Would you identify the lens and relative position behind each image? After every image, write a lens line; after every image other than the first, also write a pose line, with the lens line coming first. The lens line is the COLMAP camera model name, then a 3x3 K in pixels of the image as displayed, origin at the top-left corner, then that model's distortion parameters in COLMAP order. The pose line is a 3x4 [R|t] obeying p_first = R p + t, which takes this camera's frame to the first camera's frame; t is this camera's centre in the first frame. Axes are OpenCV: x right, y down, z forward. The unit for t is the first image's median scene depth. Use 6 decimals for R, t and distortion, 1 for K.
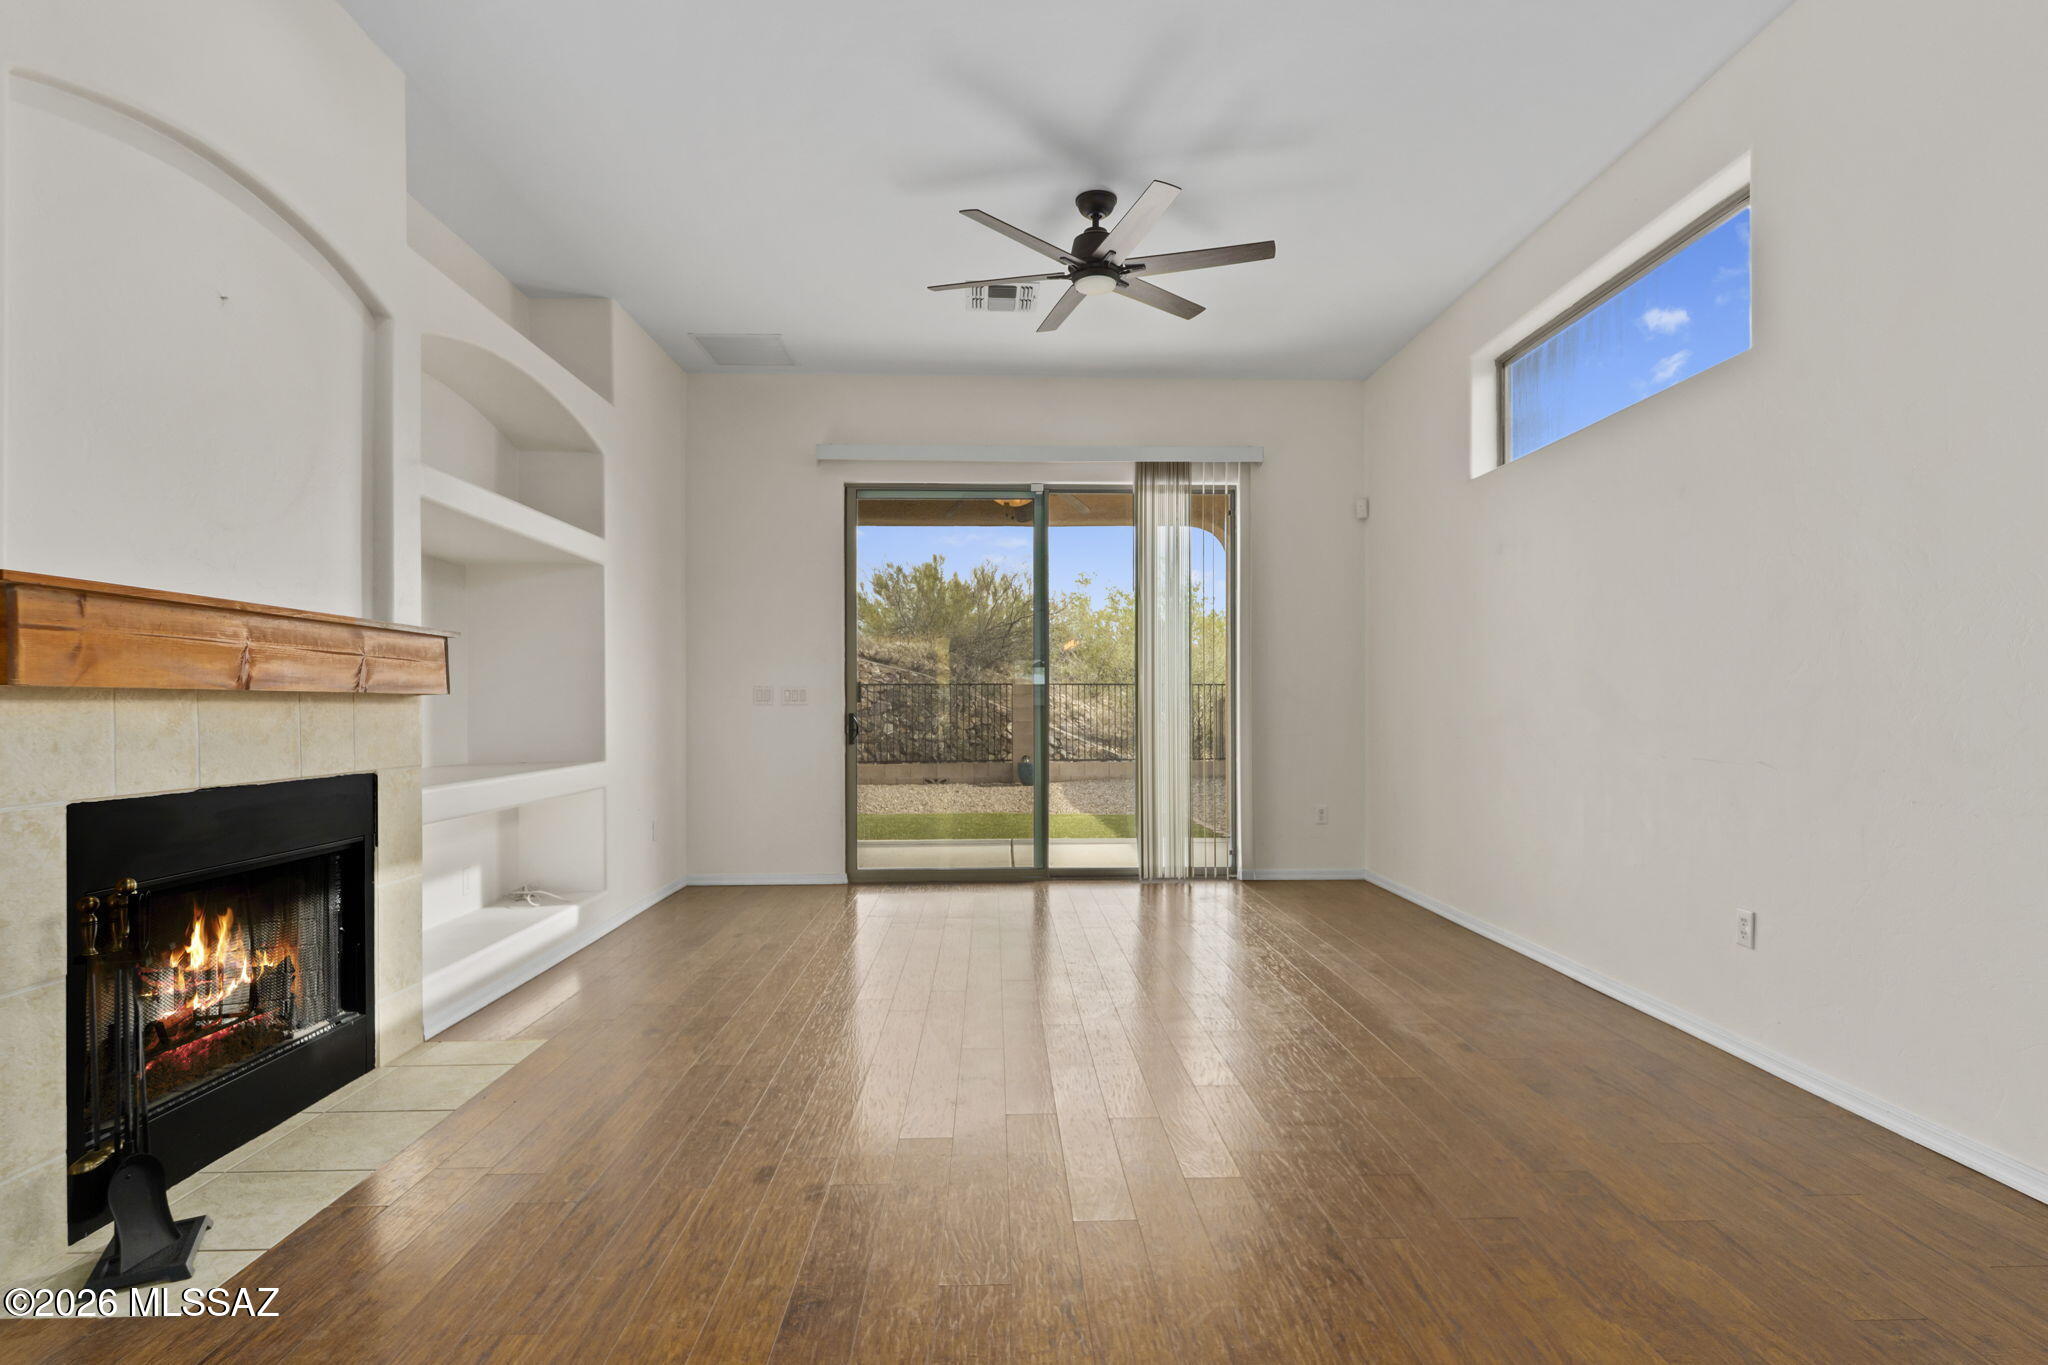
lens RADIAL K [[990.0, 0, 1038.4], [0, 990.0, 713.0], [0, 0, 1]] dist [0.000069, -0.000941]
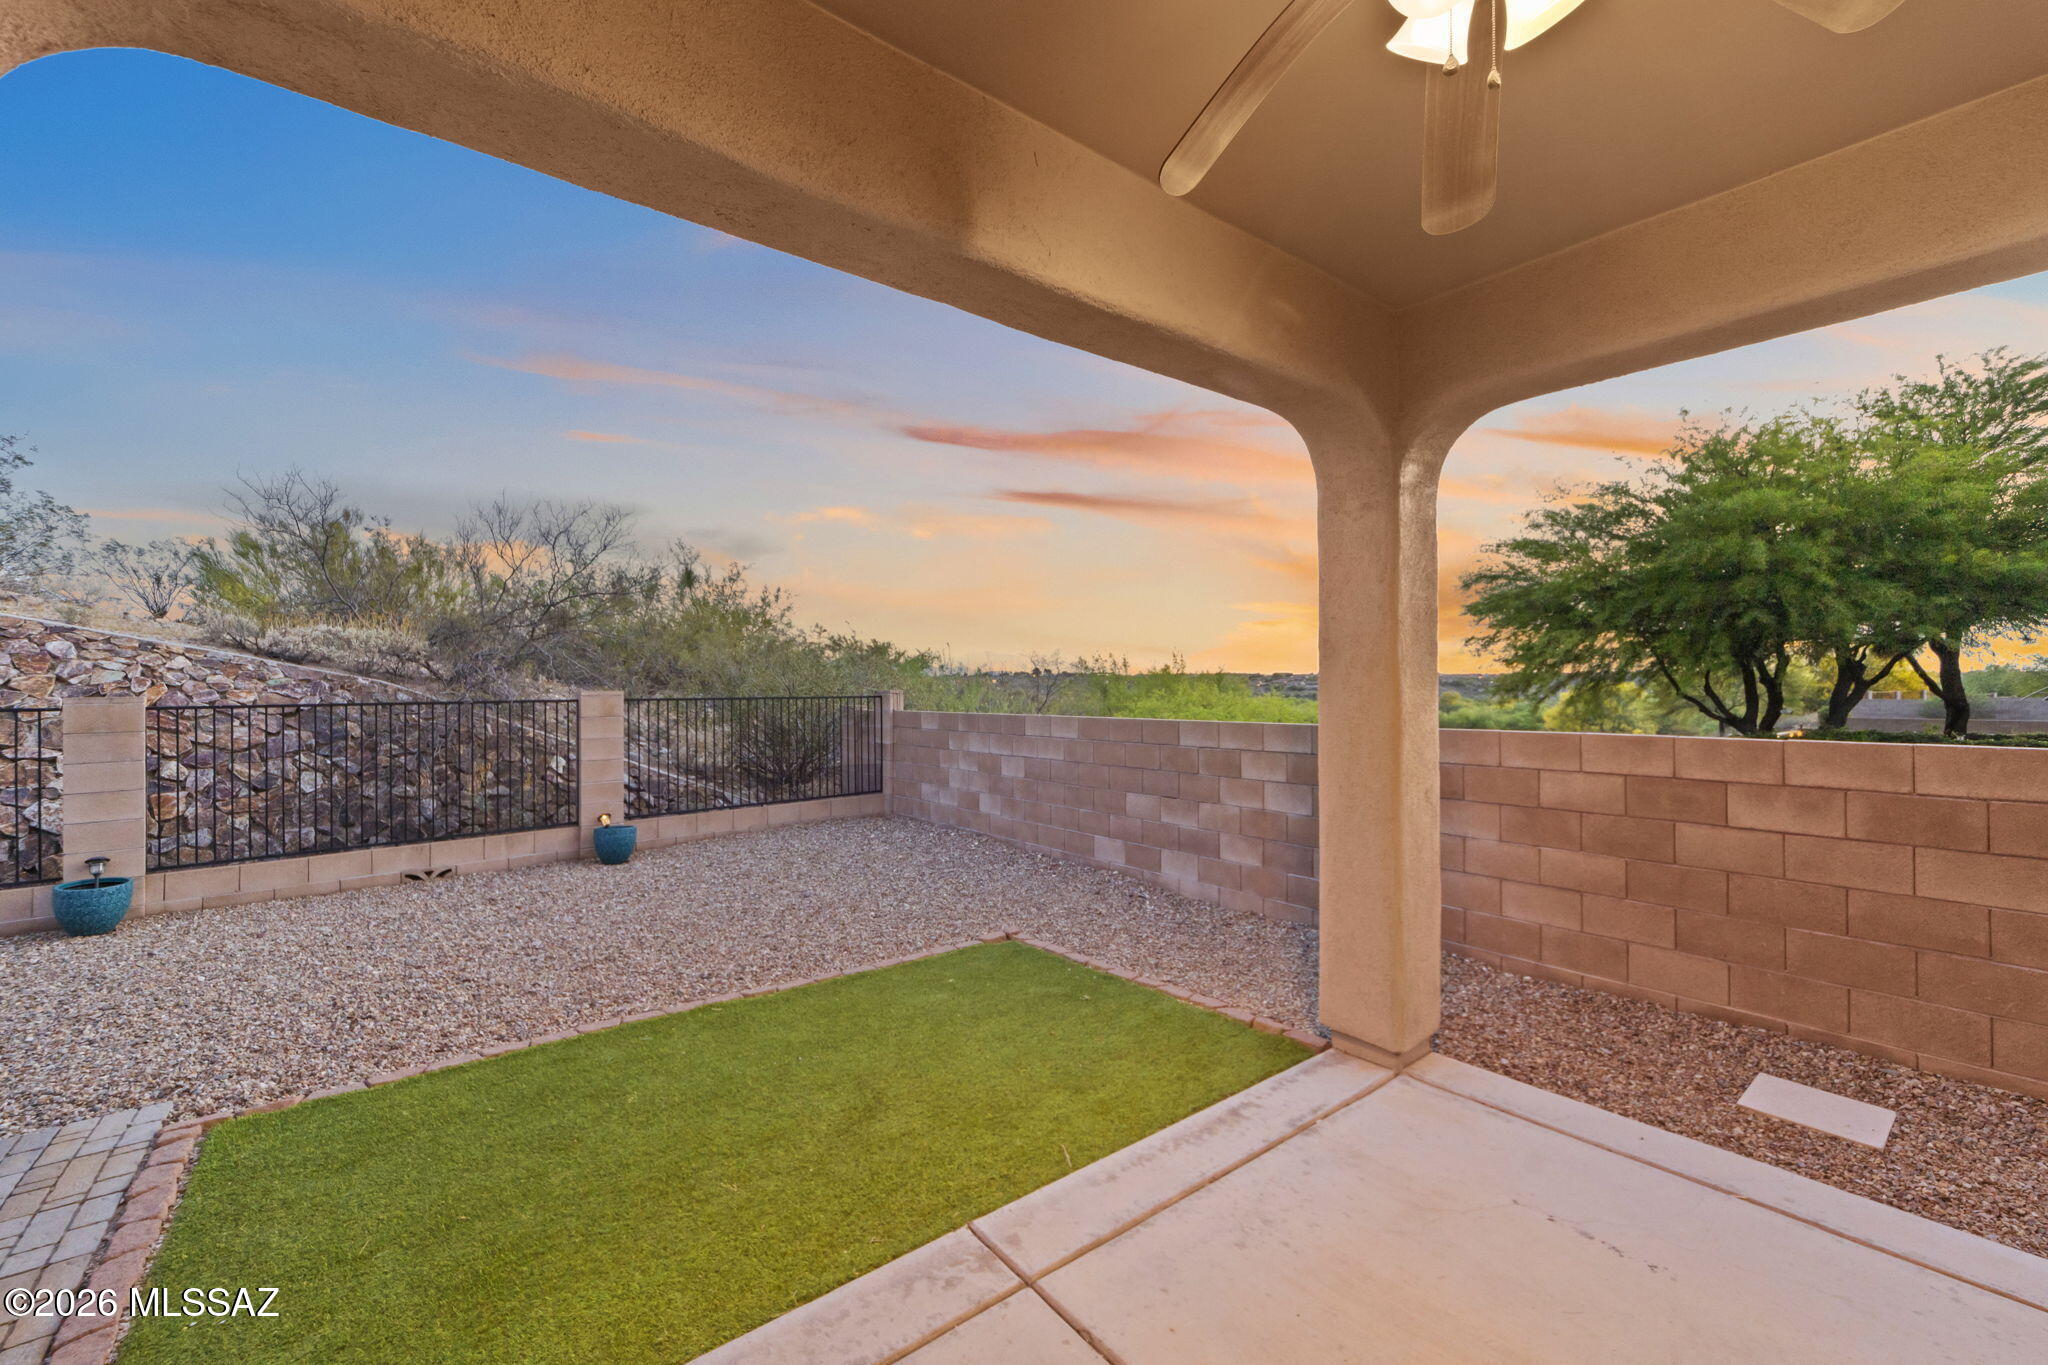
lens RADIAL K [[843.6, 0, 1034.4], [0, 843.6, 683.1], [0, 0, 1]] dist [-0.004172, 0.000133]
pose [[0.820868, -0.001476, 0.571116, -0.347412], [0.012812, 0.999793, -0.015830, -0.105366], [-0.570974, 0.020312, 0.820717, 1.527728]]
